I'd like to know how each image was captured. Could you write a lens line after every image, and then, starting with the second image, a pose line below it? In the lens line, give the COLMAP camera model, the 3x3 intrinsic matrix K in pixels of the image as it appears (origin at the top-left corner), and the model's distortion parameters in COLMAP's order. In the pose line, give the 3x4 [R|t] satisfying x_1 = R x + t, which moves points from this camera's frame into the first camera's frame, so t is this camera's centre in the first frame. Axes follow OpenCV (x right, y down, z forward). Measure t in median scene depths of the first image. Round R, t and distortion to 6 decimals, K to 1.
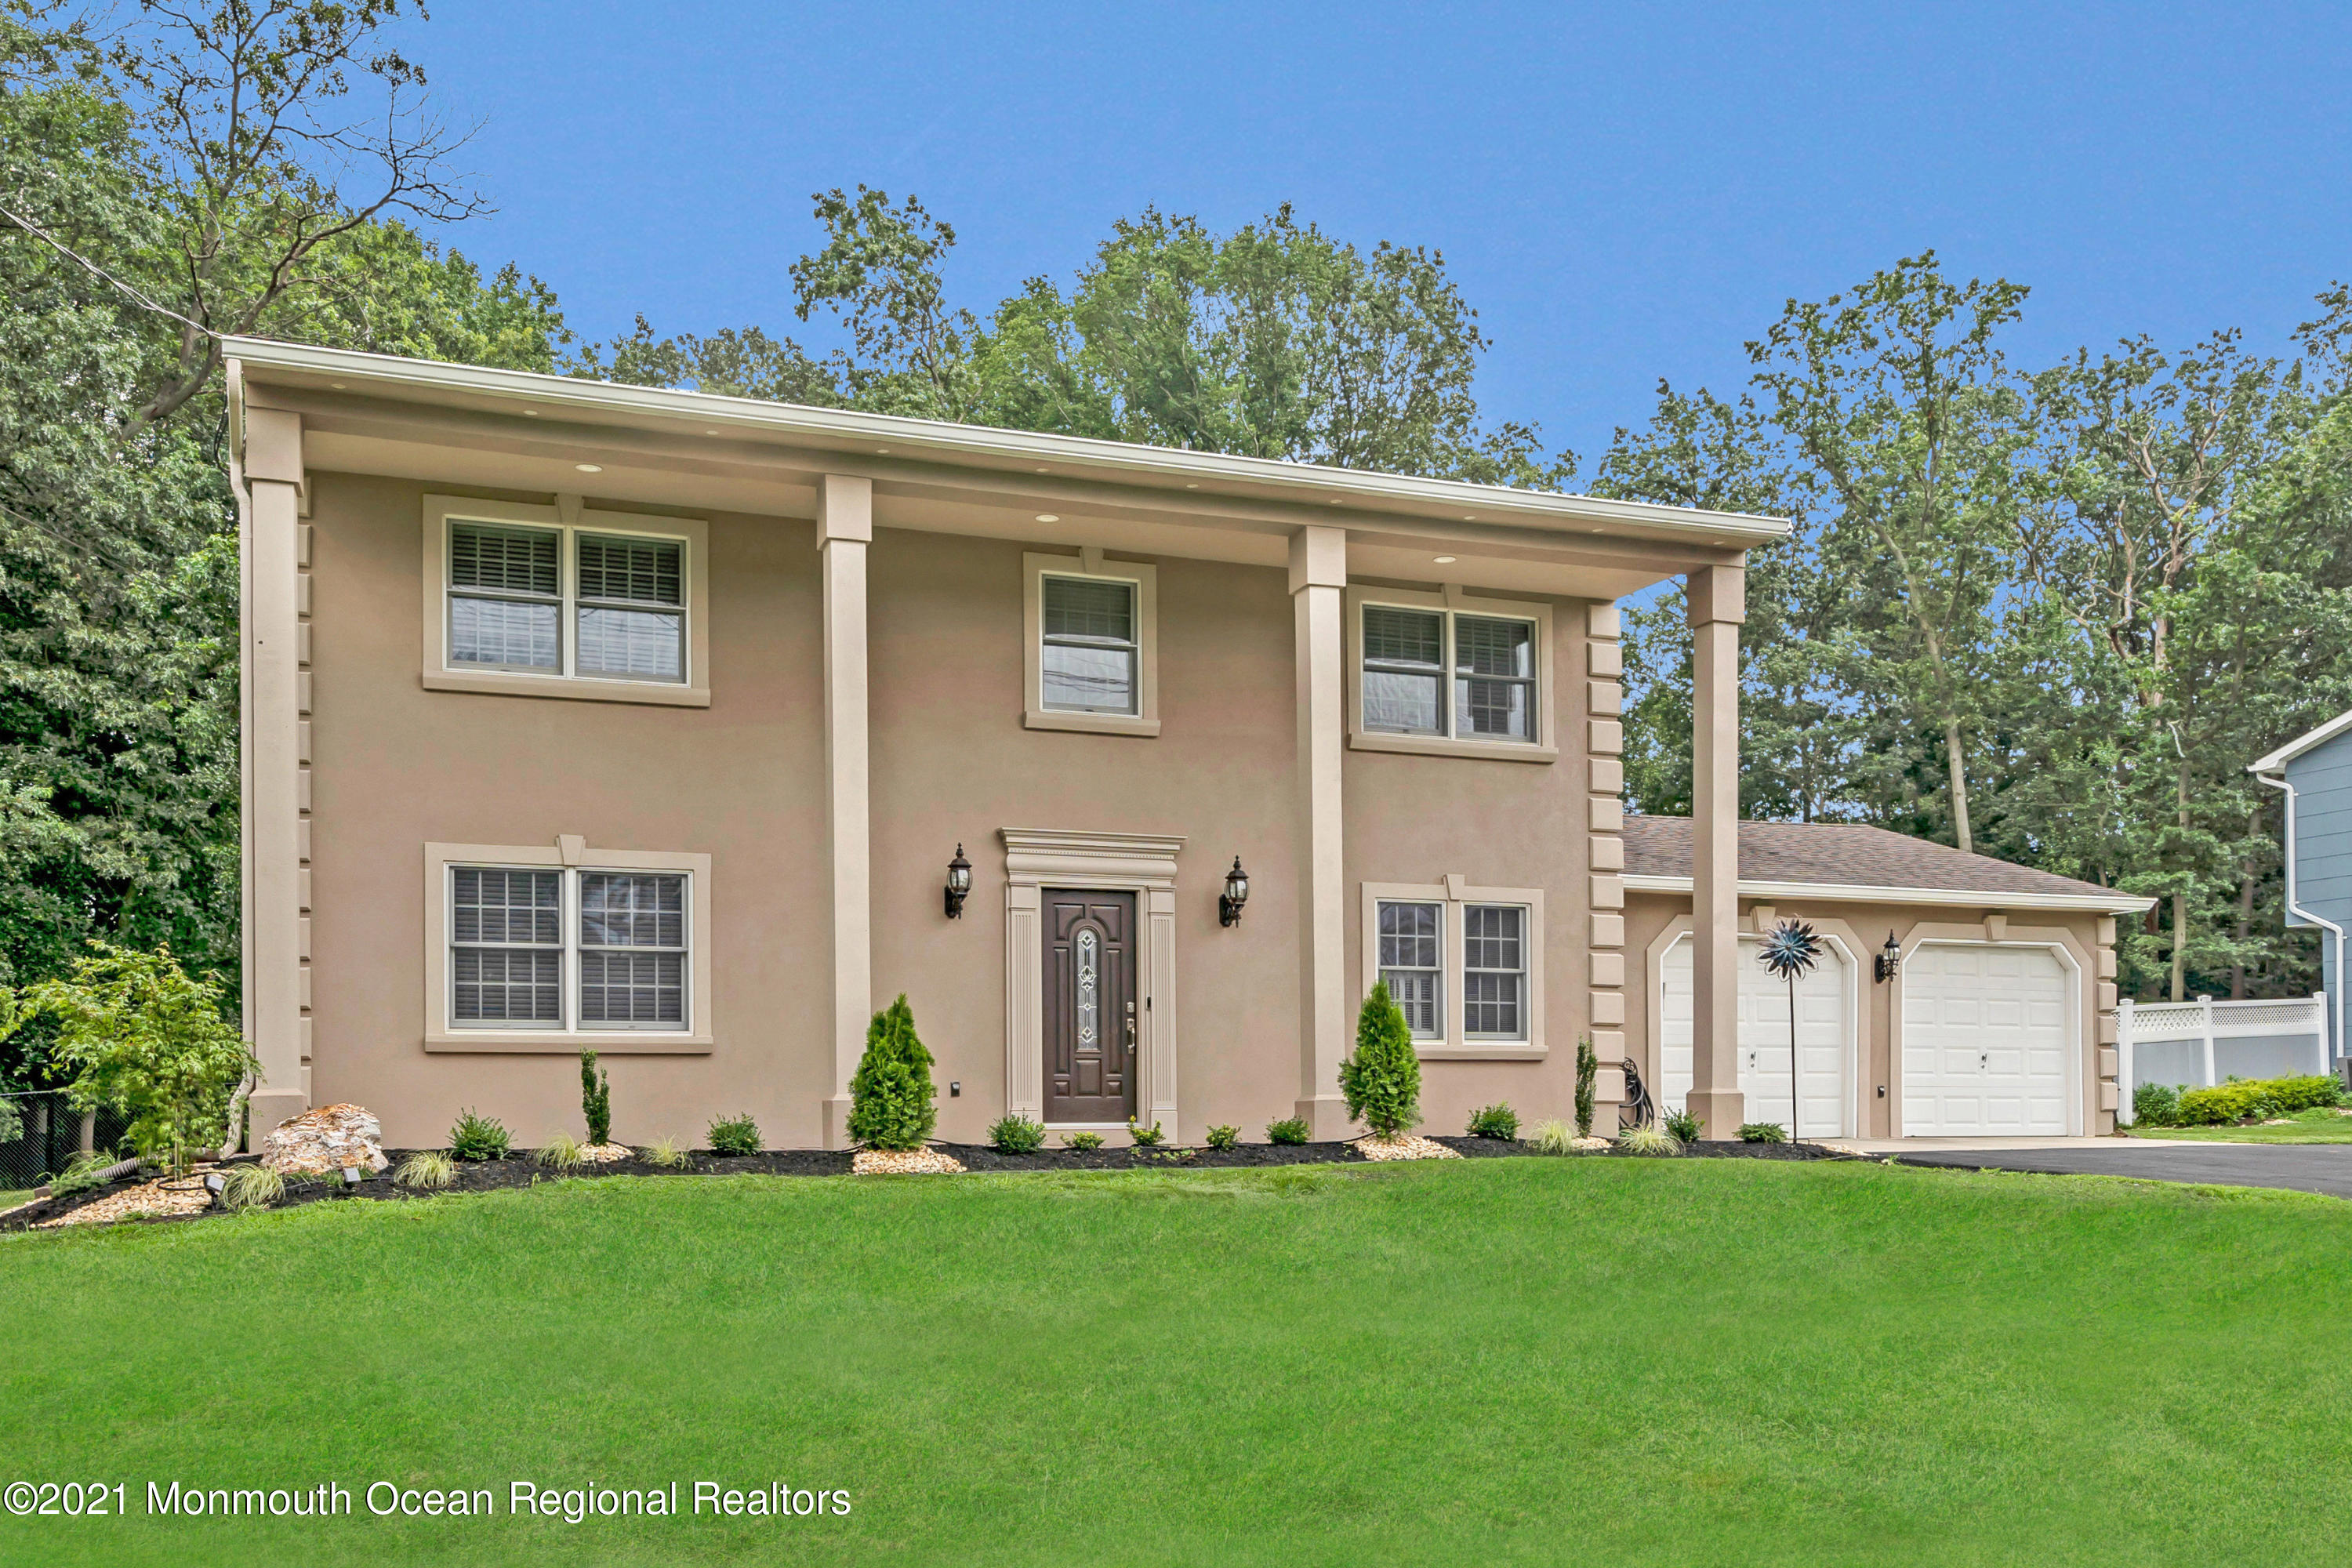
lens RADIAL K [[1761.3, 0, 1176.9], [0, 1761.3, 1122.1], [0, 0, 1]] dist [-0.002159, -0.002602]
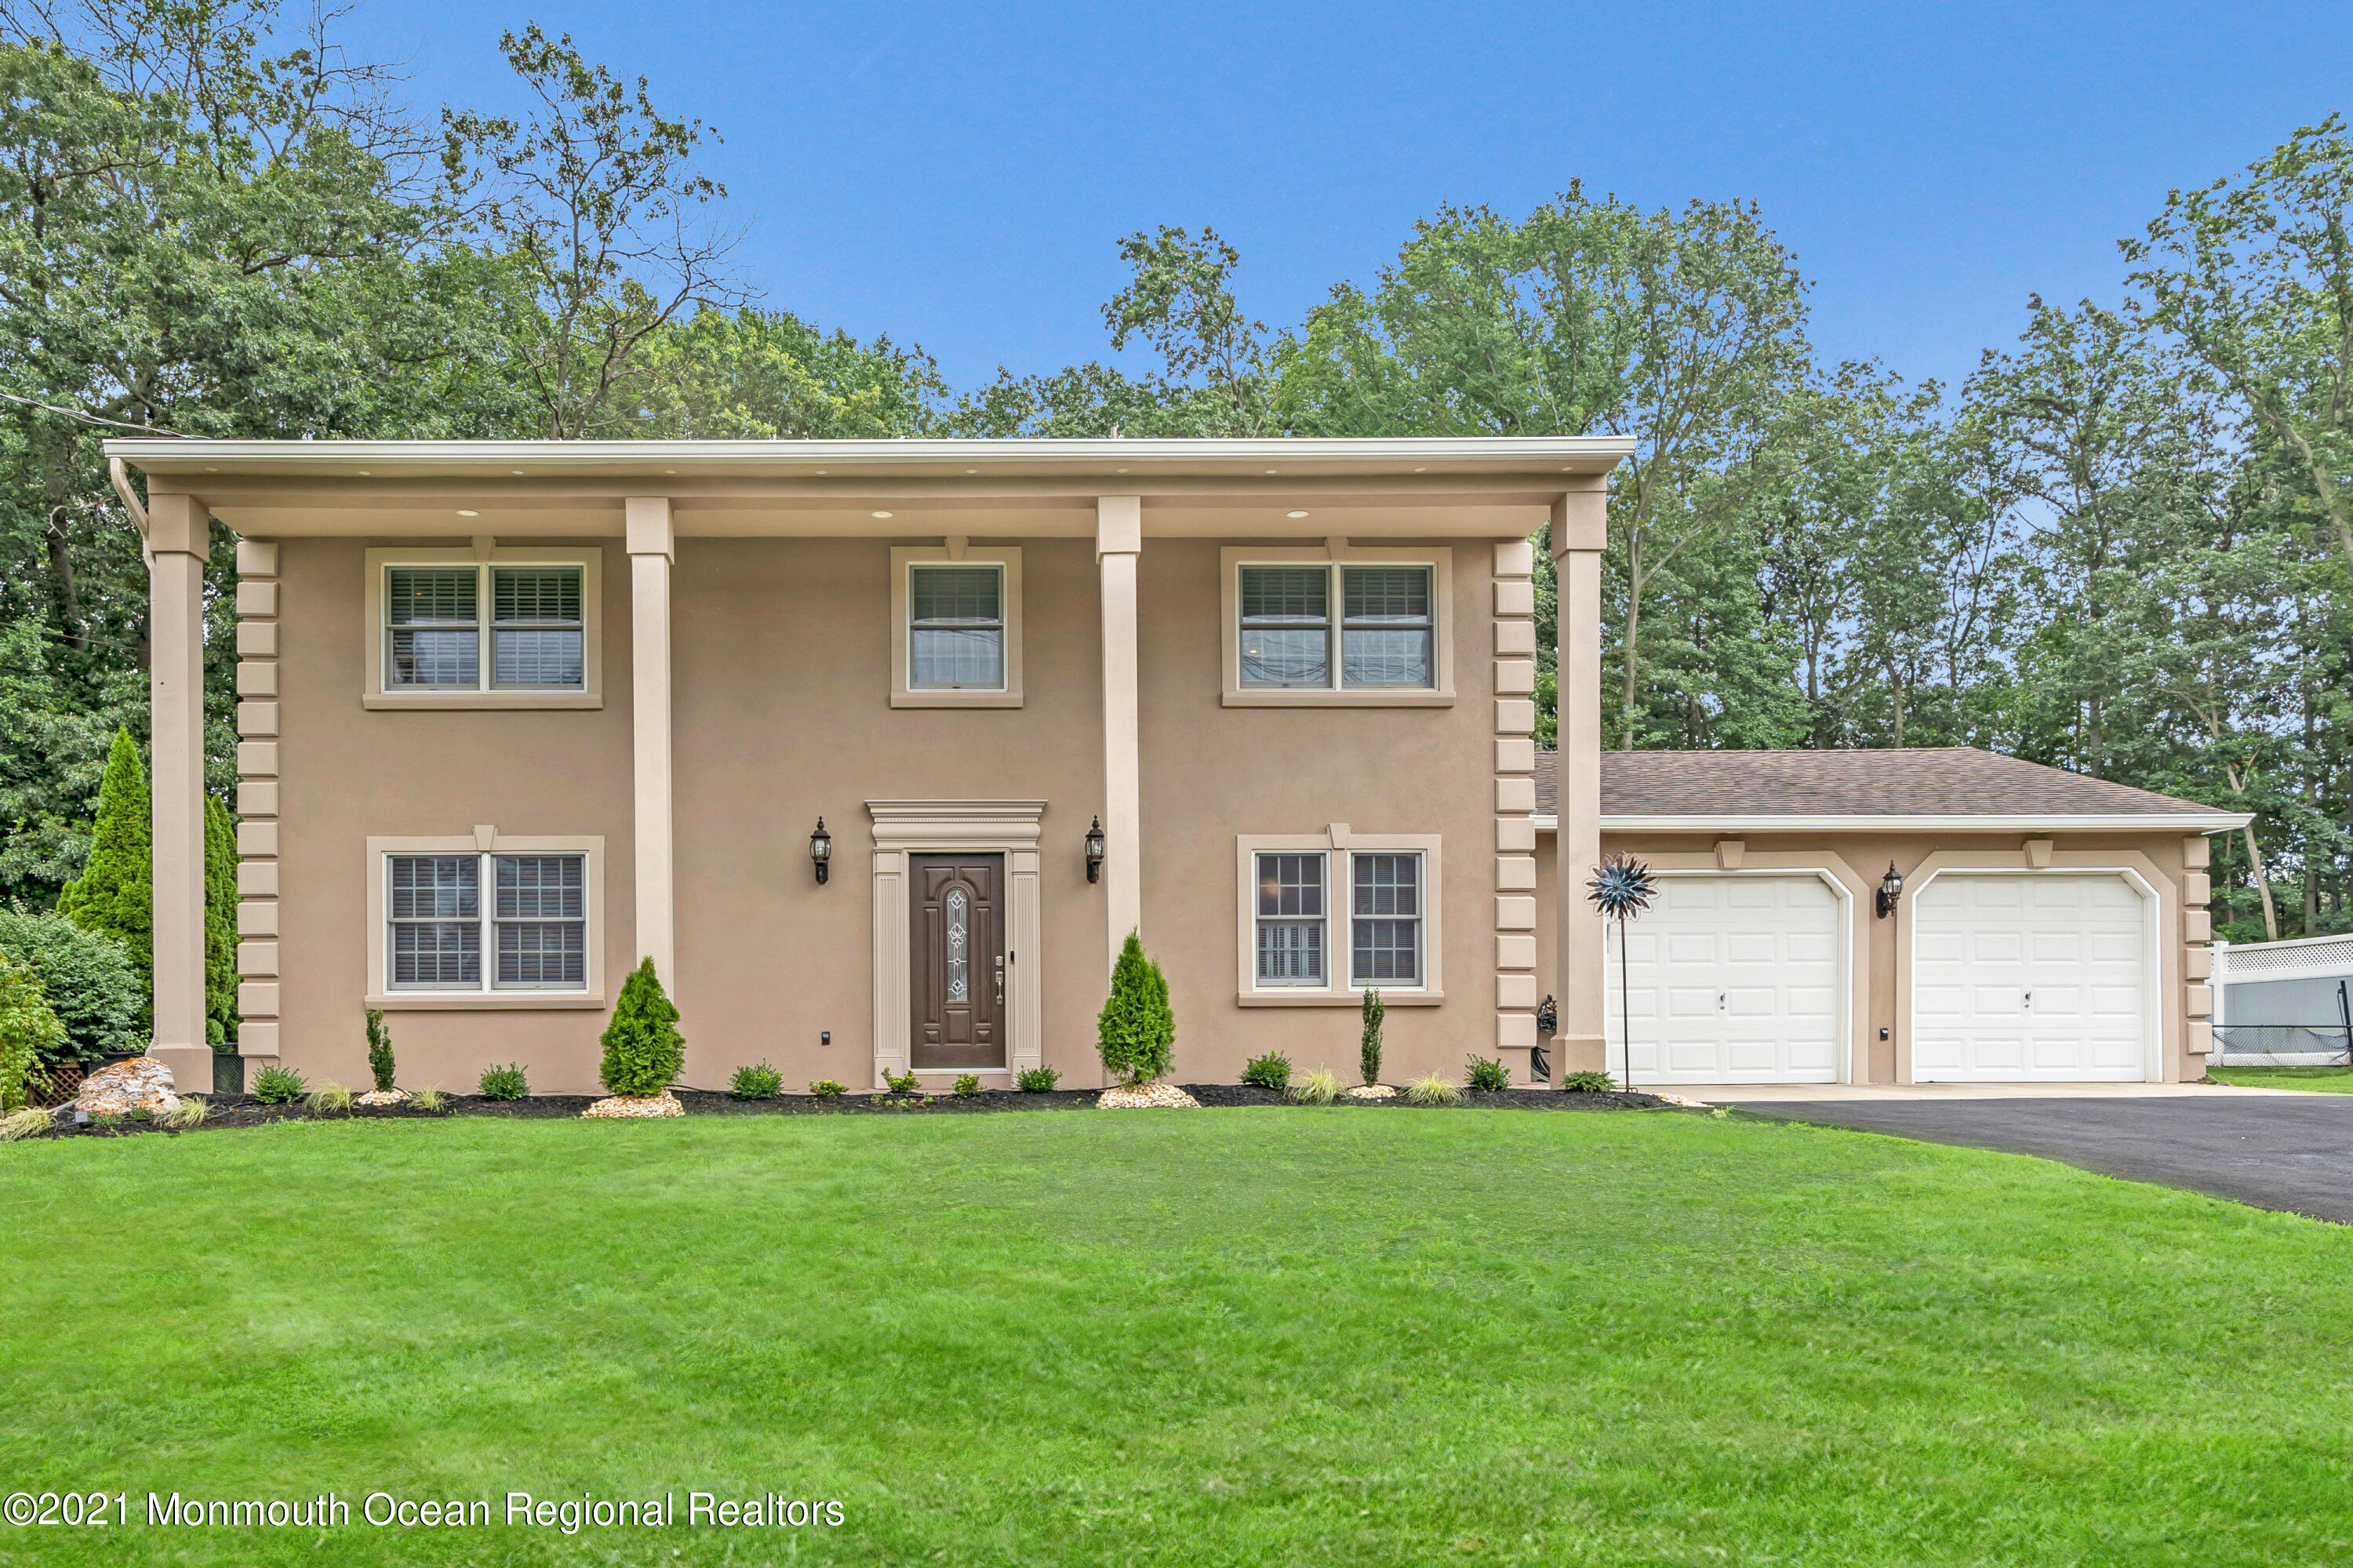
lens RADIAL K [[1588.4, 0, 1121.2], [0, 1588.4, 1054.3], [0, 0, 1]] dist [-0.005945, 0.004001]
pose [[0.955886, -0.000630, -0.293737, 0.307905], [0.000228, 0.999999, -0.001403, -0.006643], [0.293738, 0.001274, 0.955885, 0.090881]]
